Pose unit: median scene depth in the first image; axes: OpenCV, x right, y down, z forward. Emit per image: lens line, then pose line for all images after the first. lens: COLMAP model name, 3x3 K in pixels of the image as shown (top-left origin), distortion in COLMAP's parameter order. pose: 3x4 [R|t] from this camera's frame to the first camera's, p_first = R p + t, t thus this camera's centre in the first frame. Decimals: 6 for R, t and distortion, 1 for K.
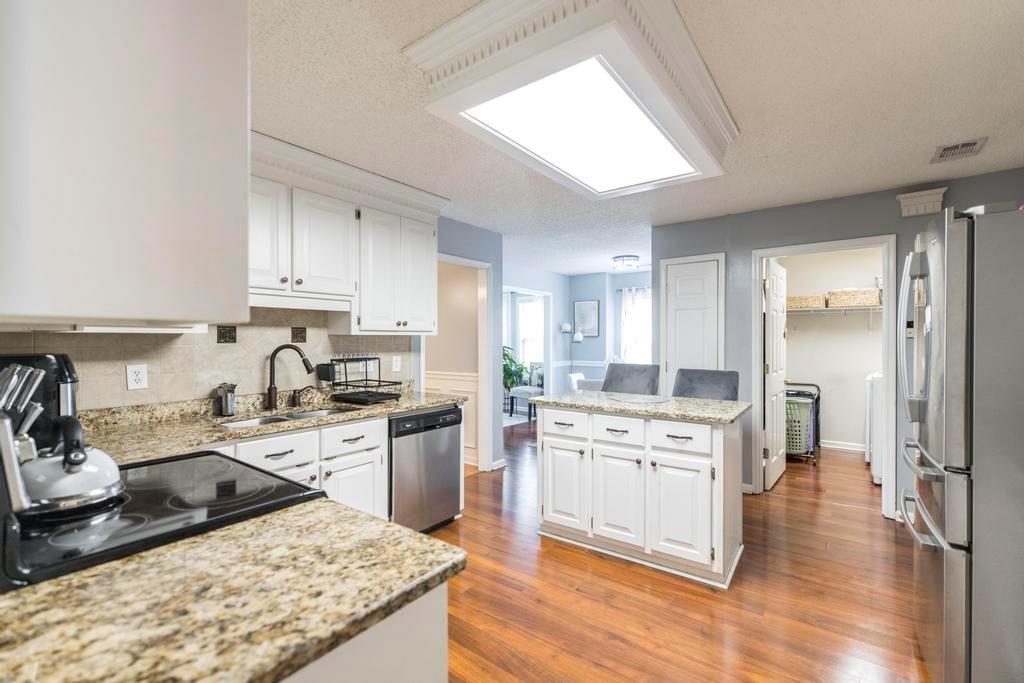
lens RADIAL K [[439.9, 0, 512.0], [0, 439.9, 341.5], [0, 0, 1]] dist [-0.002508, 0.000021]
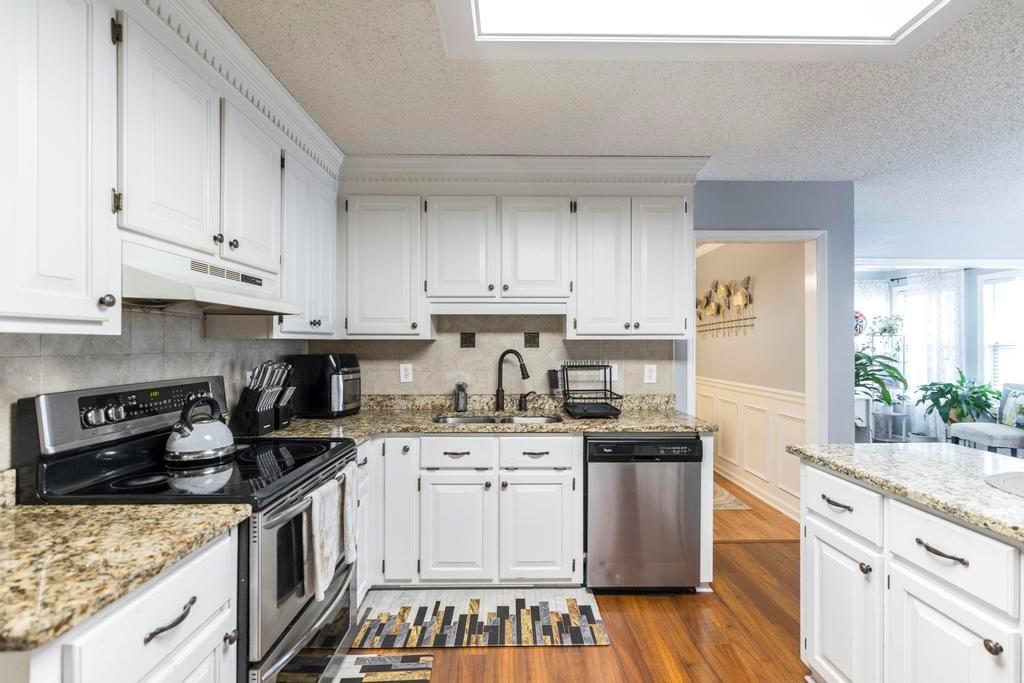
lens RADIAL K [[439.9, 0, 512.0], [0, 439.9, 341.5], [0, 0, 1]] dist [-0.002508, 0.000021]
pose [[0.615146, -0.004106, -0.788402, 0.304289], [-0.004942, 0.999947, -0.009064, -0.002274], [0.788397, 0.009472, 0.615093, 0.364636]]
